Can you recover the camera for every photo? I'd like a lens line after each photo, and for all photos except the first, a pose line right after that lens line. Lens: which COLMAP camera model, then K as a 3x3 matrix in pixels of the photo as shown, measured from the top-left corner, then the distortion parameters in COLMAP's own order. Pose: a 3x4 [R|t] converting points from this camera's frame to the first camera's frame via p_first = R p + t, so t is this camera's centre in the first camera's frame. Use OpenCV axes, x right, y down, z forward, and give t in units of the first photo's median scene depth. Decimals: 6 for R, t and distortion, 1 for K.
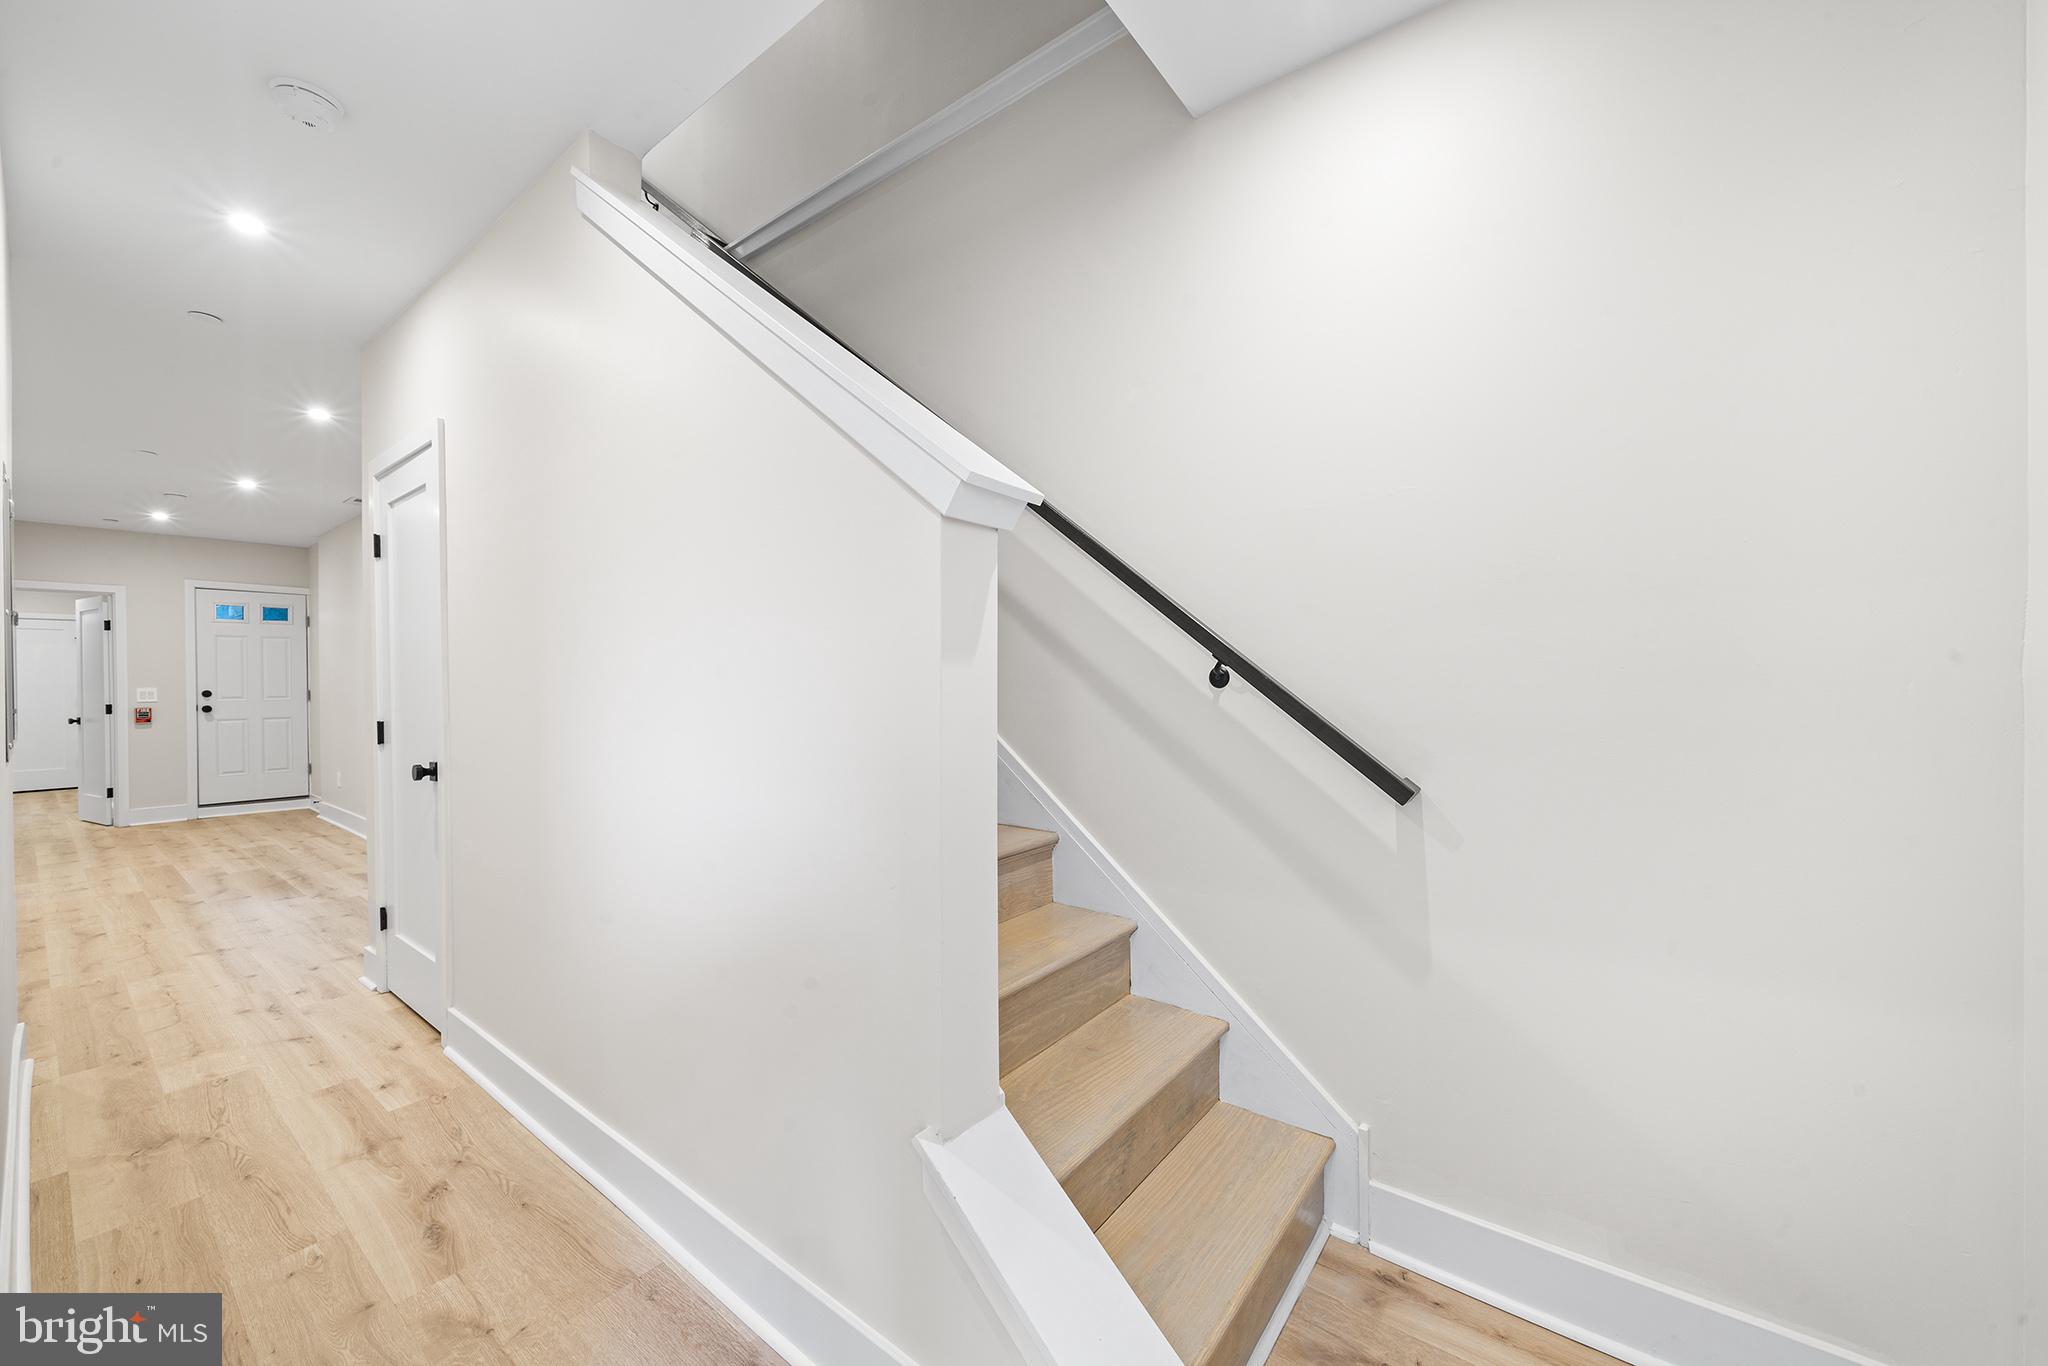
lens RADIAL K [[785.2, 0, 1028.6], [0, 785.2, 681.6], [0, 0, 1]] dist [-0.002105, 0.000250]
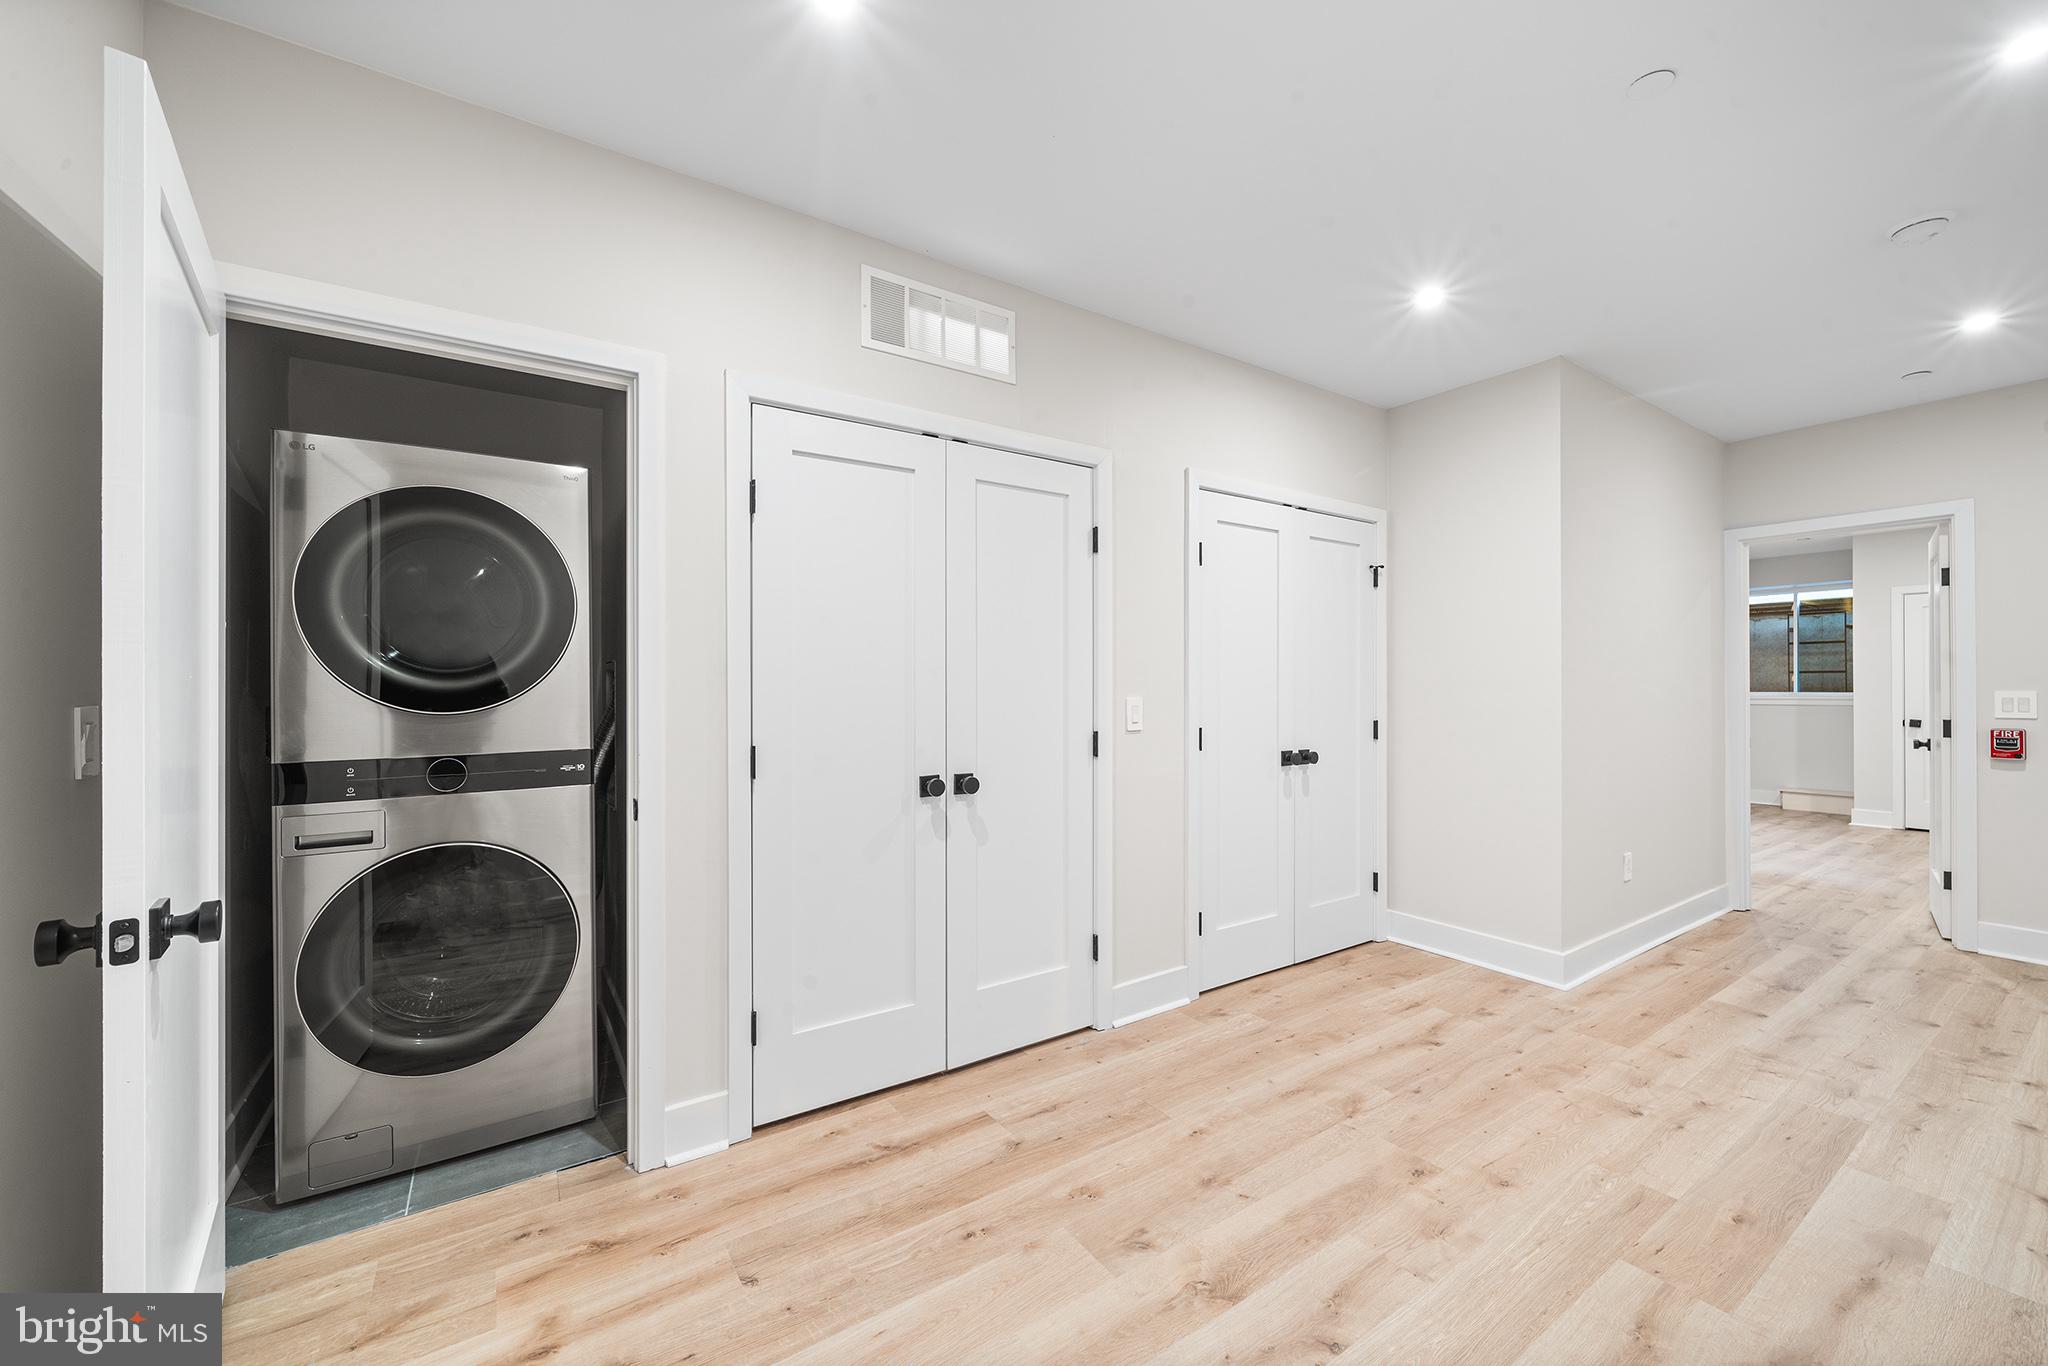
lens RADIAL K [[785.2, 0, 1025.1], [0, 785.2, 679.5], [0, 0, 1]] dist [-0.002105, 0.000250]
pose [[-0.317803, 0.003012, -0.948152, -0.441579], [0.003927, 0.999991, 0.001860, -0.002554], [0.948149, -0.003133, -0.317812, 0.557514]]
